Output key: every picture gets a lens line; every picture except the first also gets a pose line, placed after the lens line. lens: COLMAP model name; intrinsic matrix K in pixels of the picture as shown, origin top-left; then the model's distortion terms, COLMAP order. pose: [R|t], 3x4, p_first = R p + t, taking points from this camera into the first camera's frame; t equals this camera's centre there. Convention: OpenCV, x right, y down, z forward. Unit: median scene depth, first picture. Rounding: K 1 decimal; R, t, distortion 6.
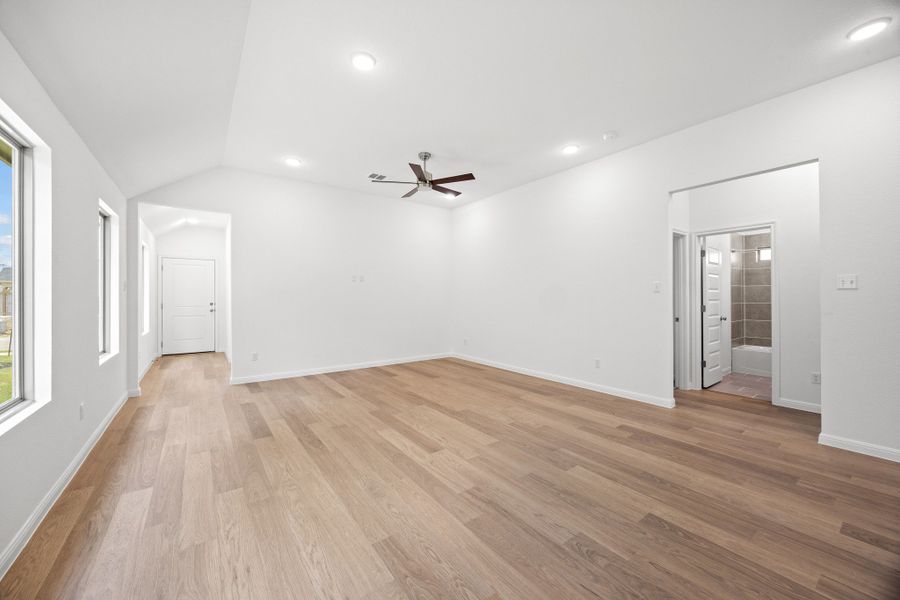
lens RADIAL K [[338.9, 0, 443.5], [0, 338.9, 297.1], [0, 0, 1]] dist [-0.001023, 0.000016]
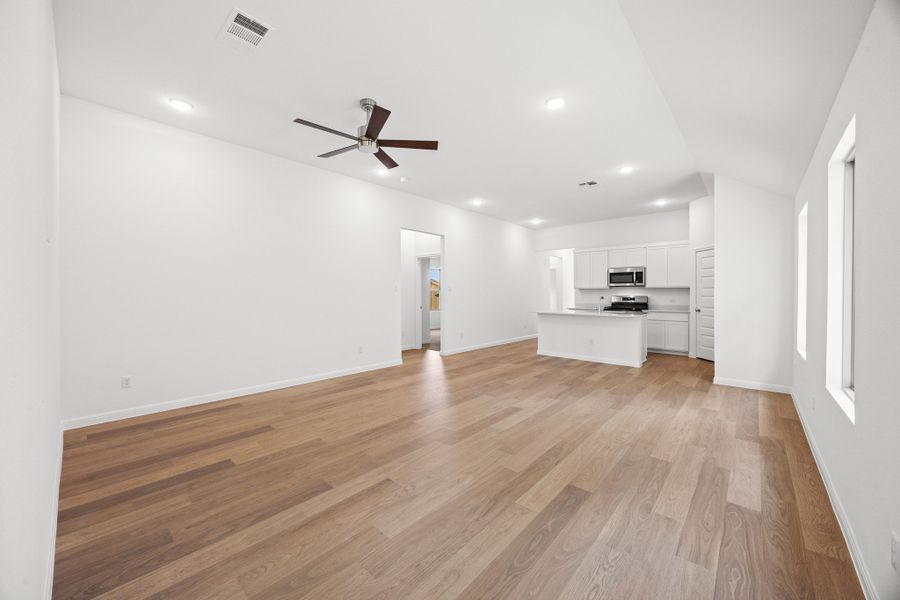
lens RADIAL K [[338.9, 0, 443.5], [0, 338.9, 297.1], [0, 0, 1]] dist [-0.001023, 0.000016]
pose [[-0.200622, -0.008965, 0.979628, -1.293646], [-0.000622, 0.999959, 0.009024, -0.003197], [-0.979669, 0.001201, -0.200619, 1.568422]]
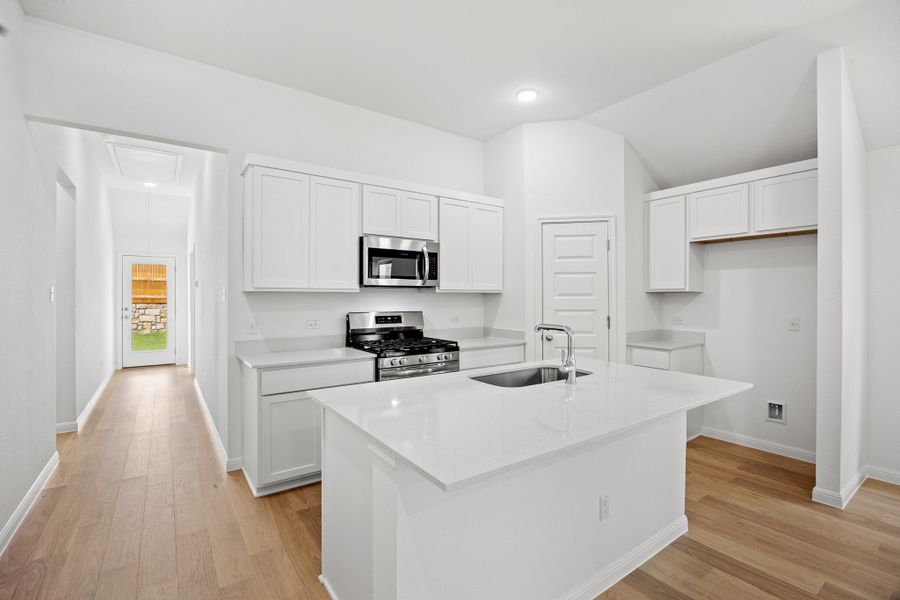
lens RADIAL K [[404.7, 0, 450.0], [0, 404.7, 300.0], [0, 0, 1]] dist [-0.003425, -0.000267]
pose [[-0.999994, -0.001444, 0.003154, 1.024711], [-0.001427, 0.999985, 0.005209, -0.034308], [-0.003161, 0.005205, -0.999981, 0.804406]]
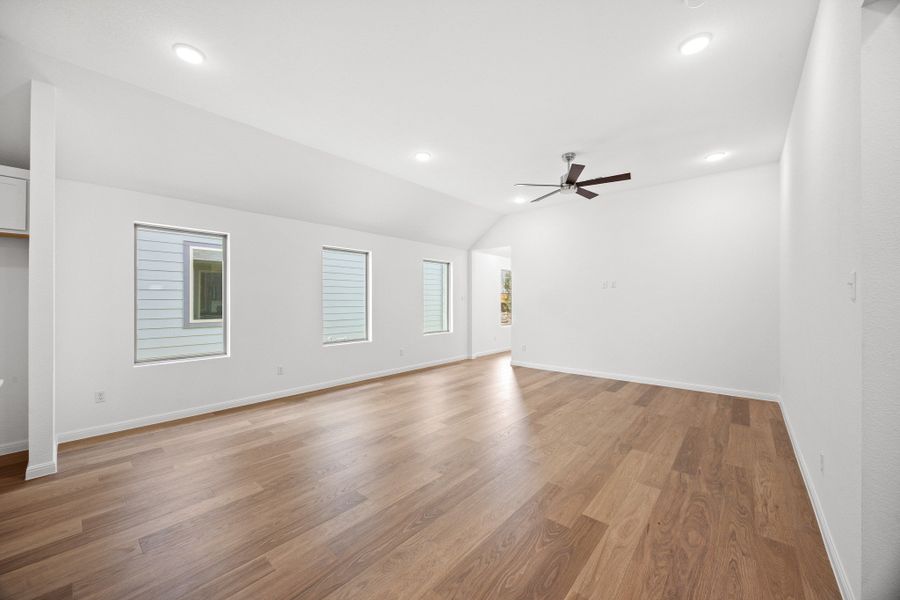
lens RADIAL K [[338.9, 0, 443.5], [0, 338.9, 297.1], [0, 0, 1]] dist [-0.001023, 0.000016]
pose [[0.216720, -0.012422, -0.976155, 1.272925], [0.001819, 0.999922, -0.012320, -0.018700], [0.976232, 0.000894, 0.216726, 0.715450]]
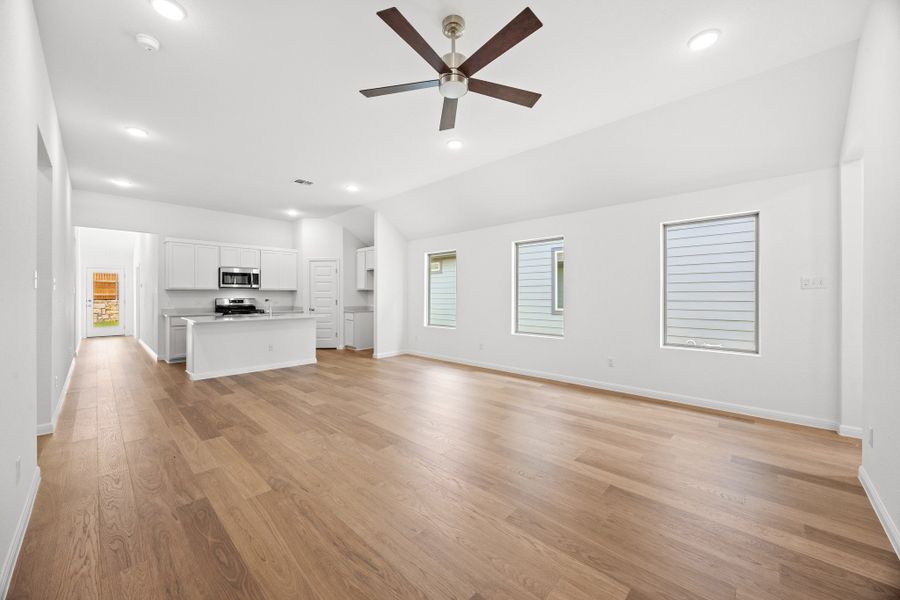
lens RADIAL K [[338.9, 0, 443.5], [0, 338.9, 297.1], [0, 0, 1]] dist [-0.001023, 0.000016]
pose [[-0.984242, 0.001591, -0.176819, 0.081810], [0.001217, 0.999997, 0.002226, -0.000566], [0.176822, 0.001975, -0.984241, 2.398330]]
